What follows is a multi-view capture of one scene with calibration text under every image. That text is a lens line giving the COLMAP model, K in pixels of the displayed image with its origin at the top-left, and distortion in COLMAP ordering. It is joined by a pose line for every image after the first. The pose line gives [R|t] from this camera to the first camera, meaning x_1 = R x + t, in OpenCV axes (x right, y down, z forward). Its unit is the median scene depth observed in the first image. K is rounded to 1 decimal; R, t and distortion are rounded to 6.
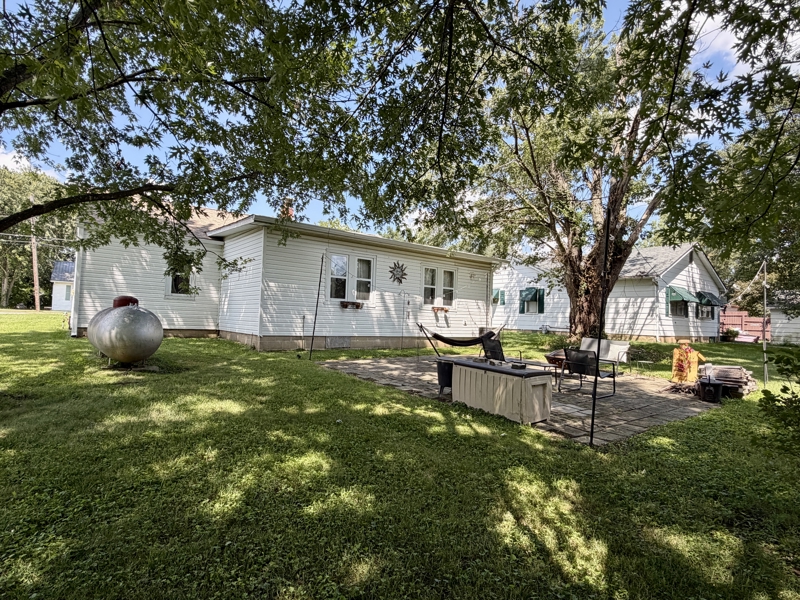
lens RADIAL K [[419.6, 0, 399.3], [0, 419.6, 298.7], [0, 0, 1]] dist [-0.001380, -0.000130]
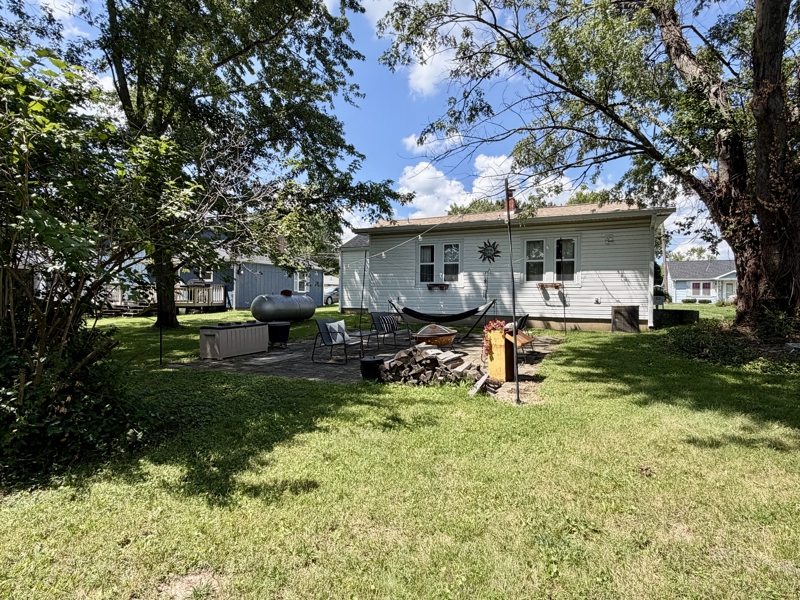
lens RADIAL K [[419.6, 0, 399.0], [0, 419.6, 299.0], [0, 0, 1]] dist [-0.001380, -0.000130]
pose [[0.464847, -0.027148, -0.884975, 0.807092], [0.050163, 0.998732, -0.004289, 0.045959], [0.883969, -0.042399, 0.465619, 0.359662]]
